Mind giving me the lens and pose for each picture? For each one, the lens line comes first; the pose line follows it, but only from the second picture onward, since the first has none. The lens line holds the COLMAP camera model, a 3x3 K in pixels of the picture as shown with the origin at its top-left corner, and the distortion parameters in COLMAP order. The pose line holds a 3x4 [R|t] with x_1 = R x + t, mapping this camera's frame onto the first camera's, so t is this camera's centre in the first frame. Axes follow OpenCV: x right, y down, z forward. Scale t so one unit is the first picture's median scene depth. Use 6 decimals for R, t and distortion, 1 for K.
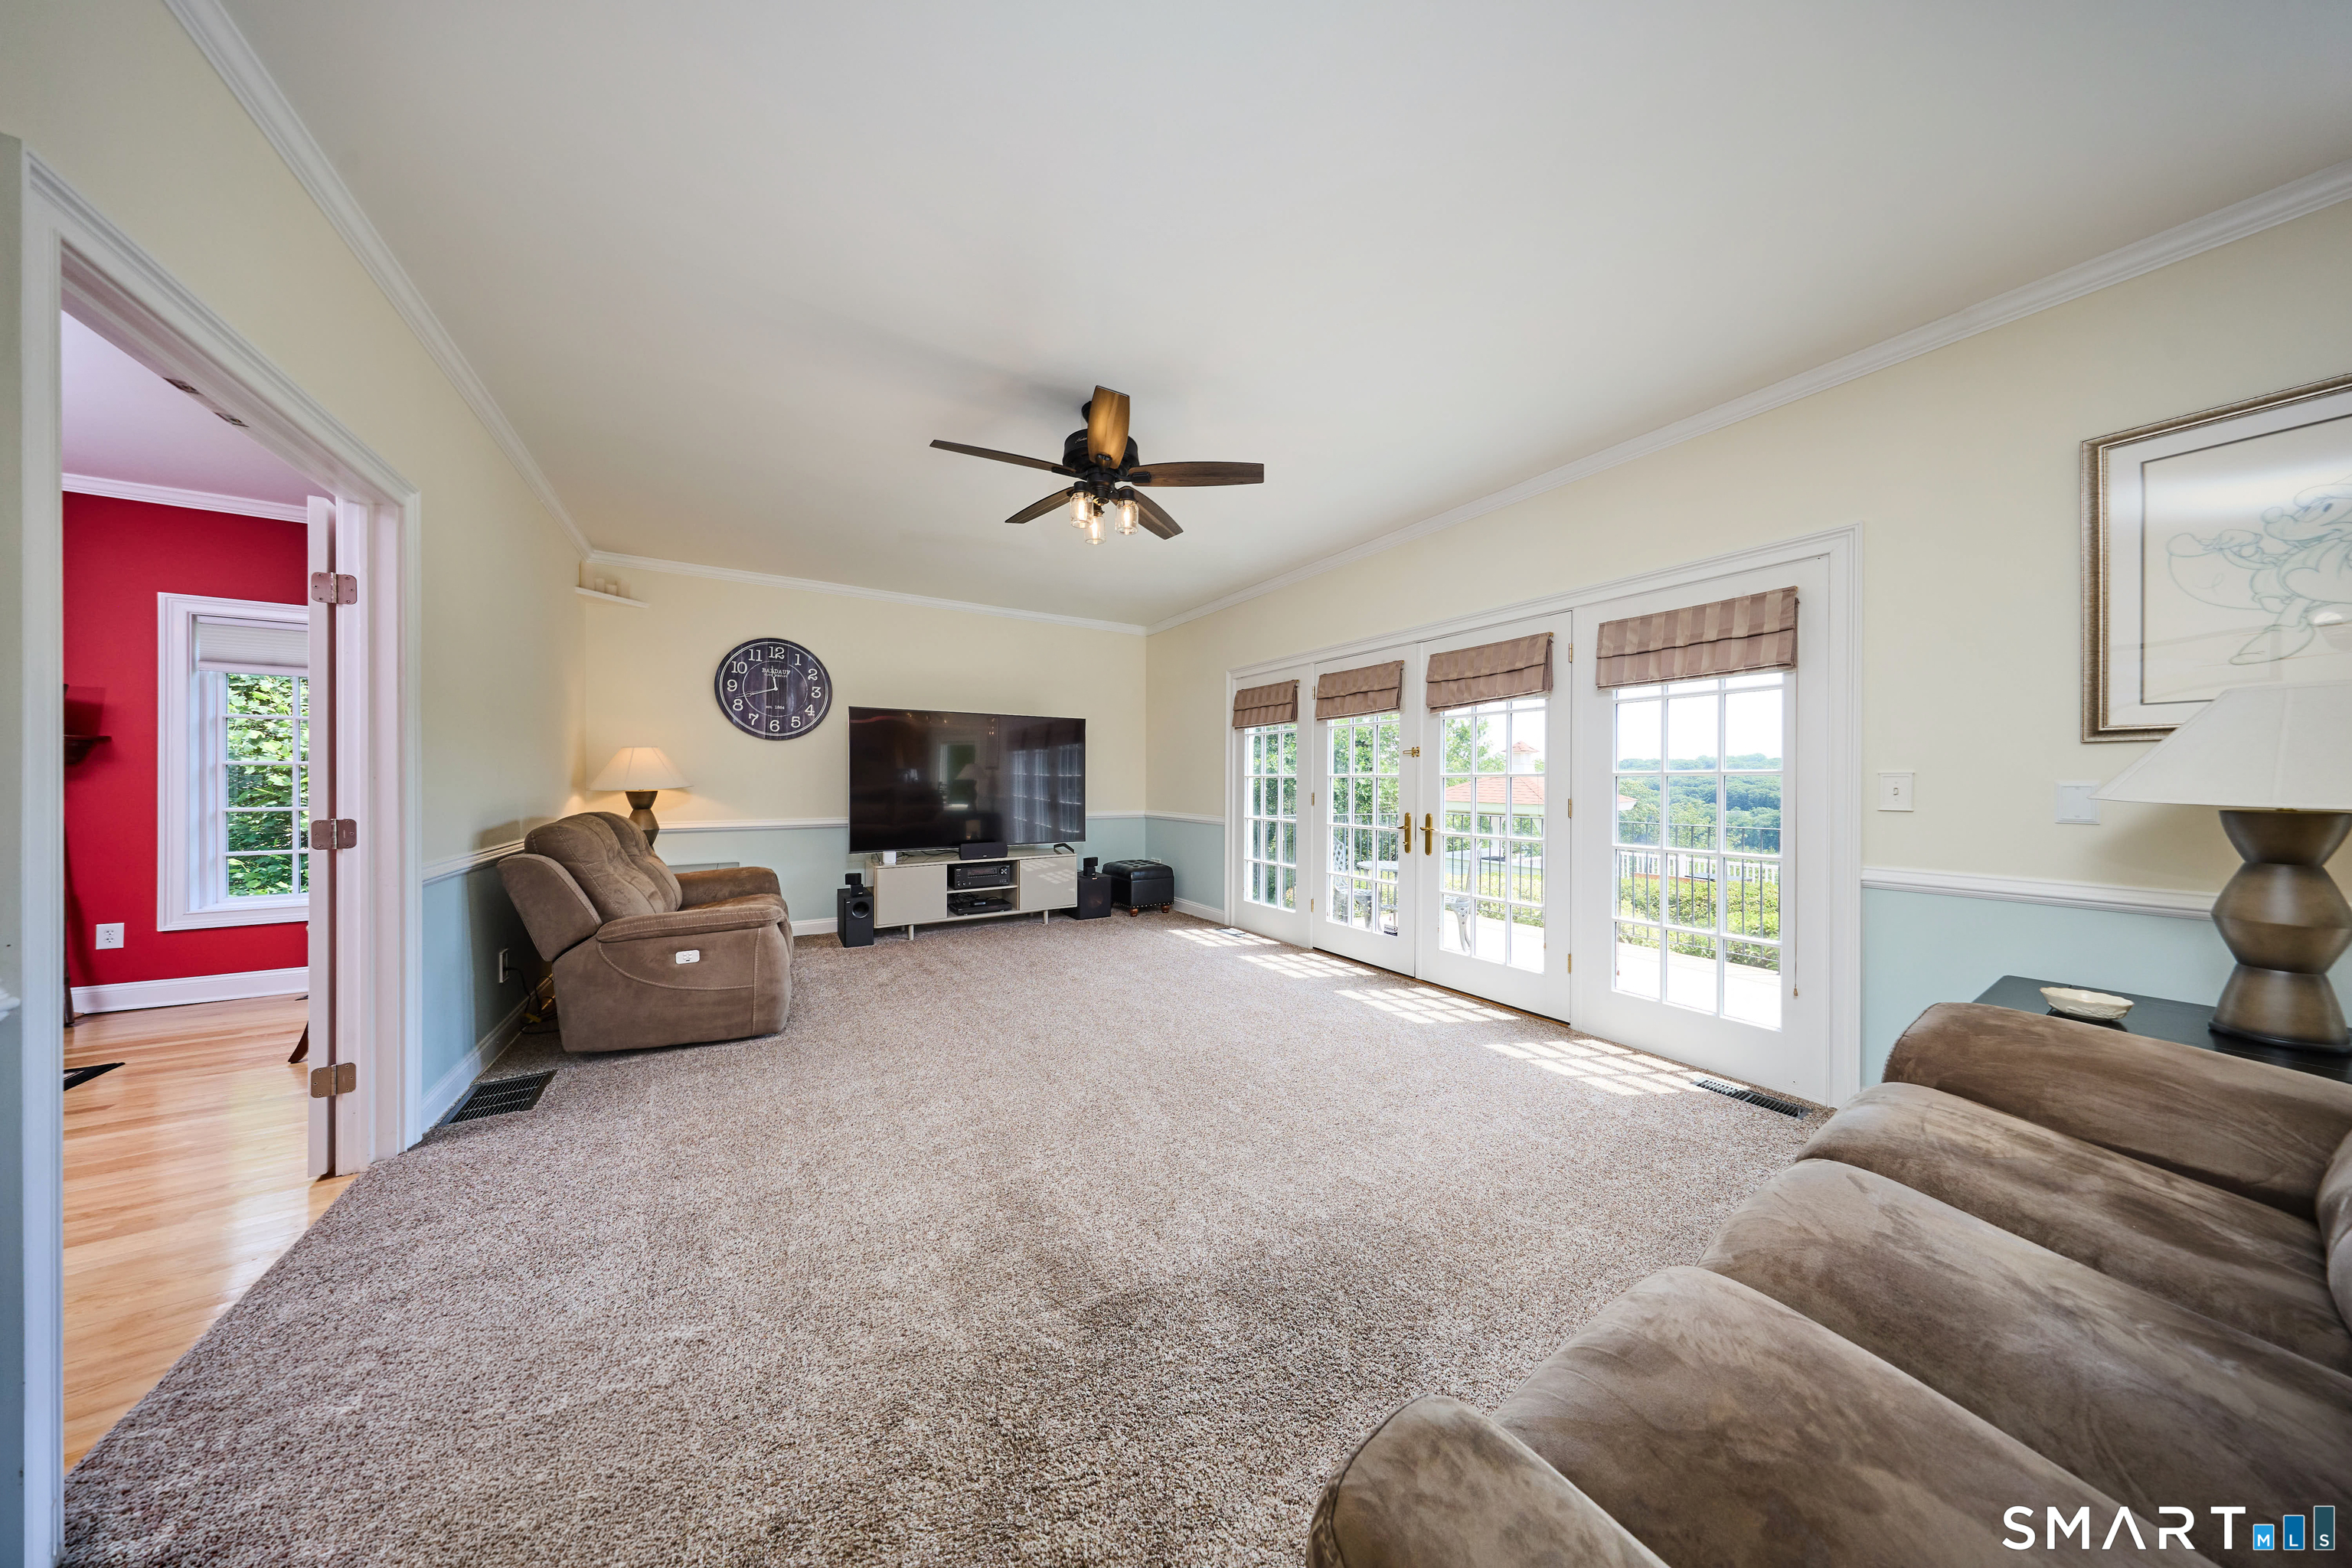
lens RADIAL K [[672.1, 0, 1174.2], [0, 672.1, 785.9], [0, 0, 1]] dist [-0.001604, -0.000008]
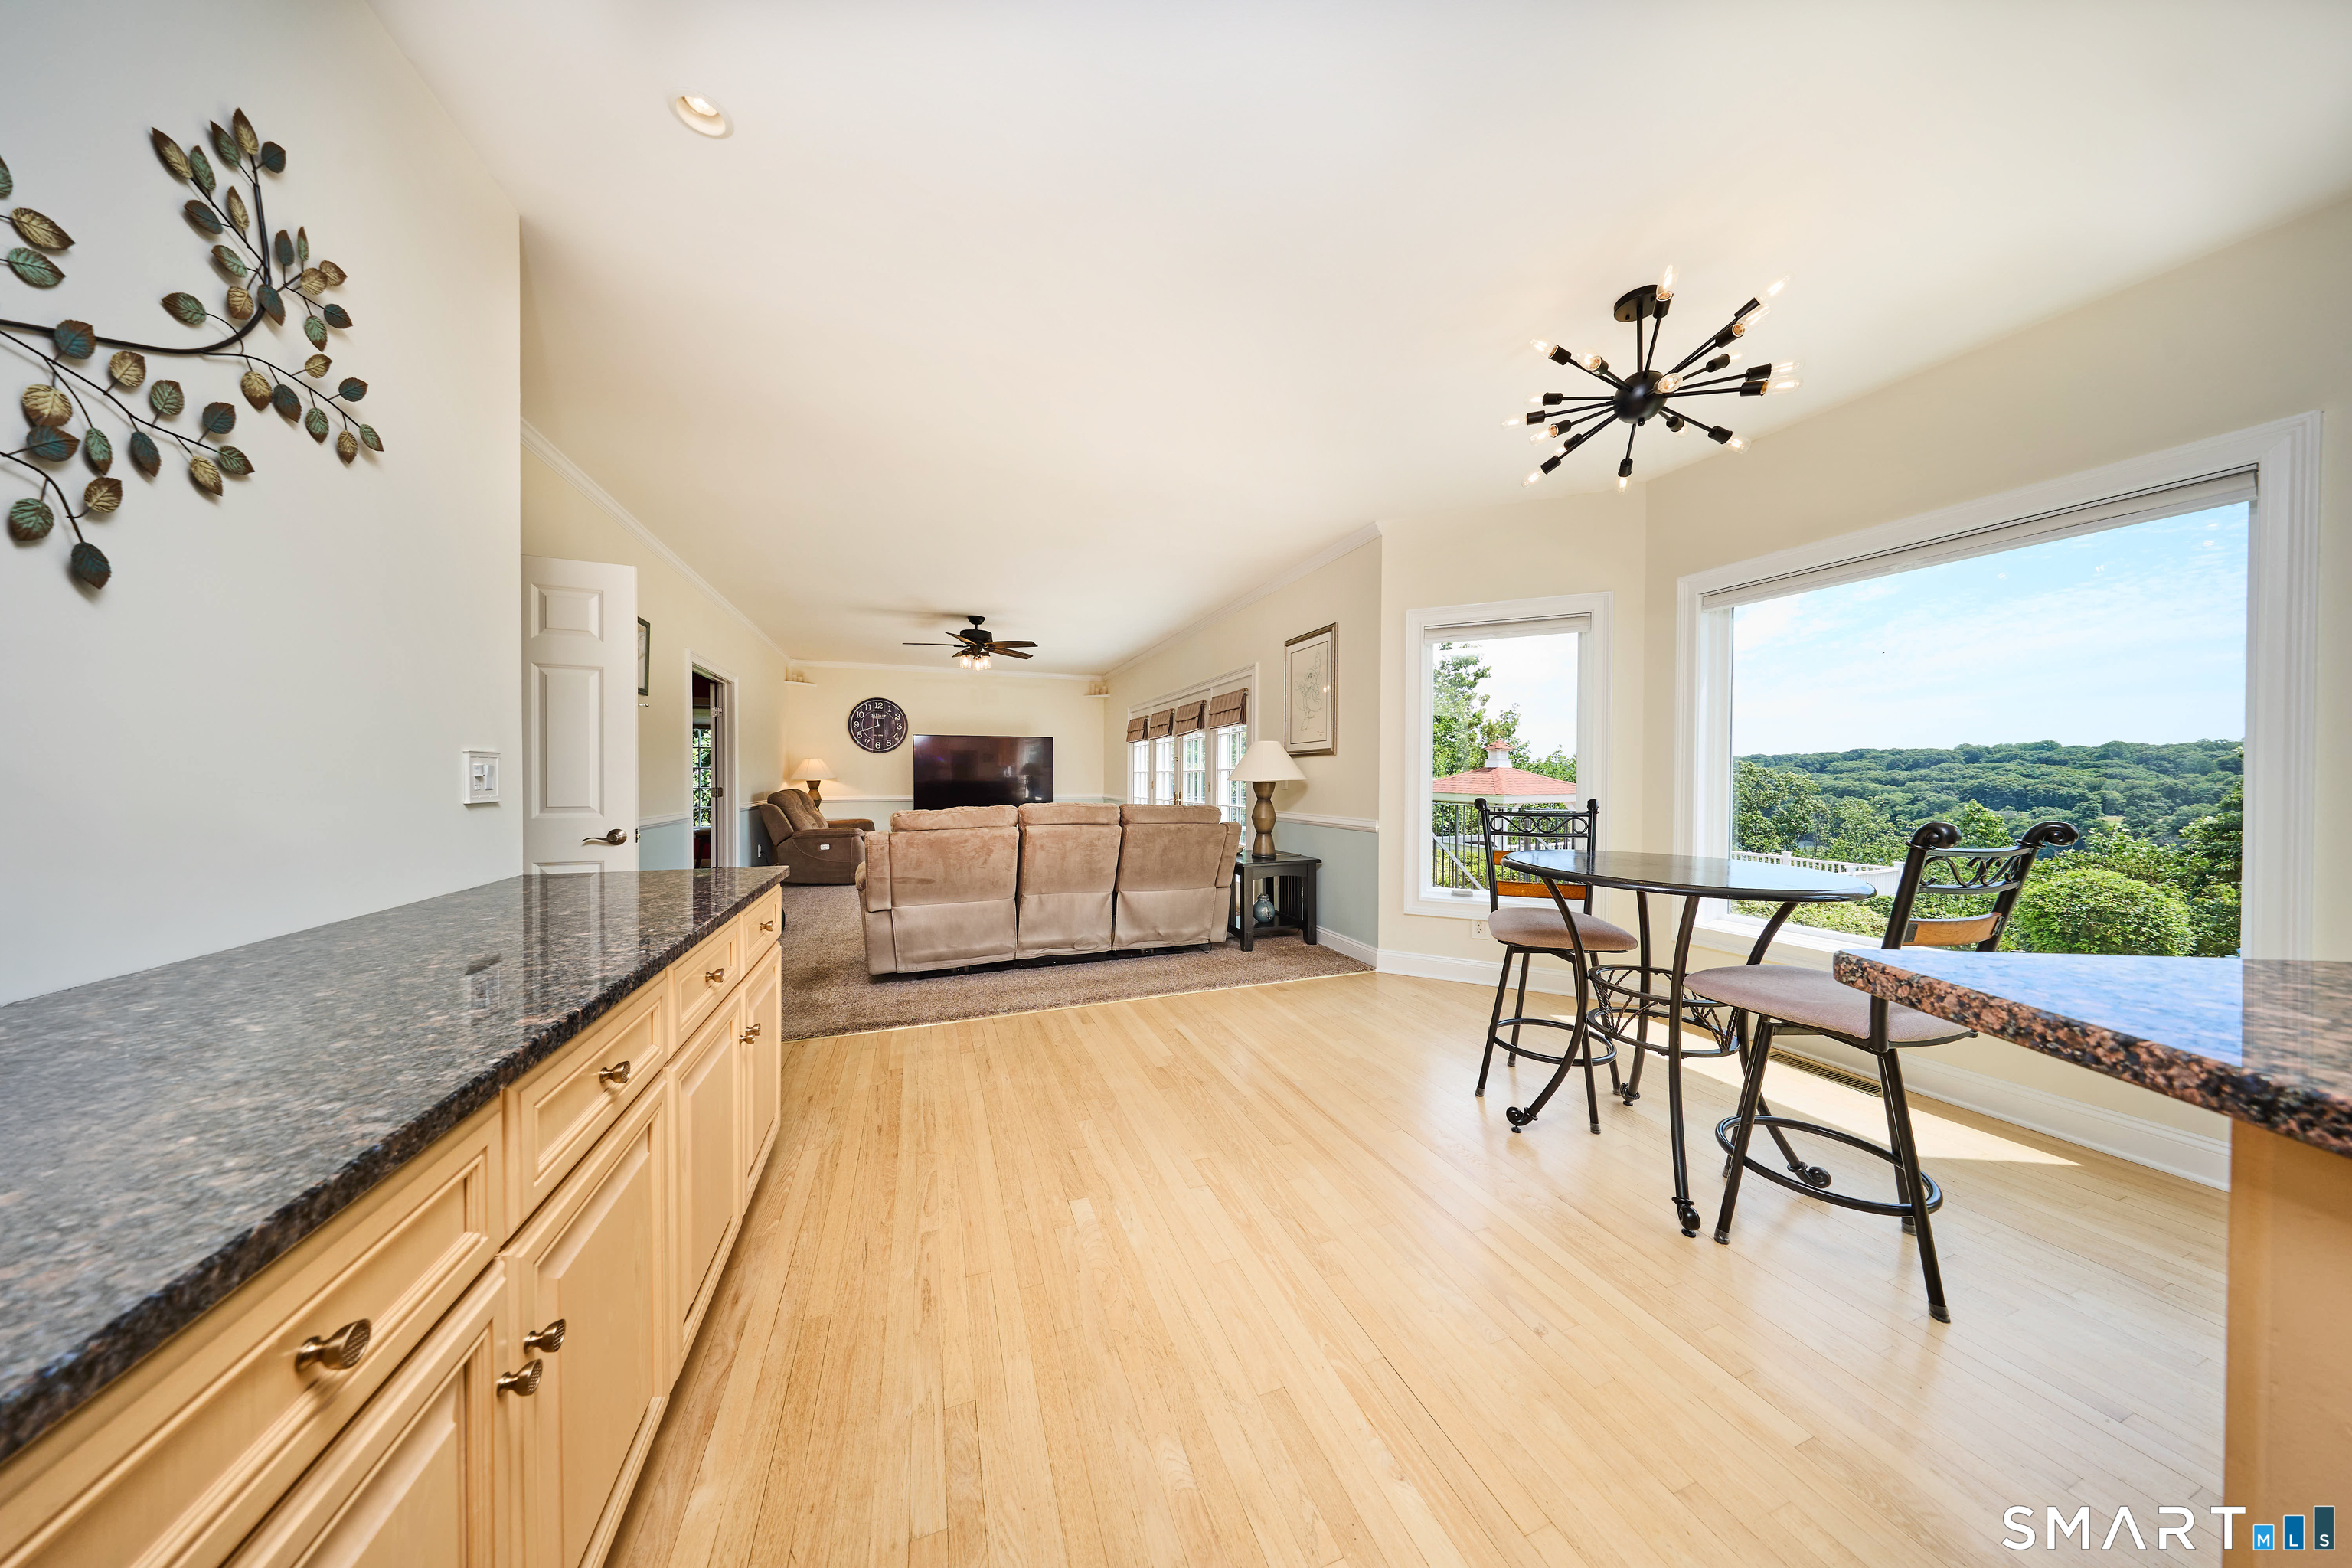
lens RADIAL K [[672.1, 0, 1175.0], [0, 672.1, 779.2], [0, 0, 1]] dist [-0.001604, -0.000008]
pose [[0.979775, -0.001566, -0.200095, 0.660271], [0.001043, 0.999996, -0.002721, 0.011233], [0.200099, 0.002457, 0.979773, -0.743647]]
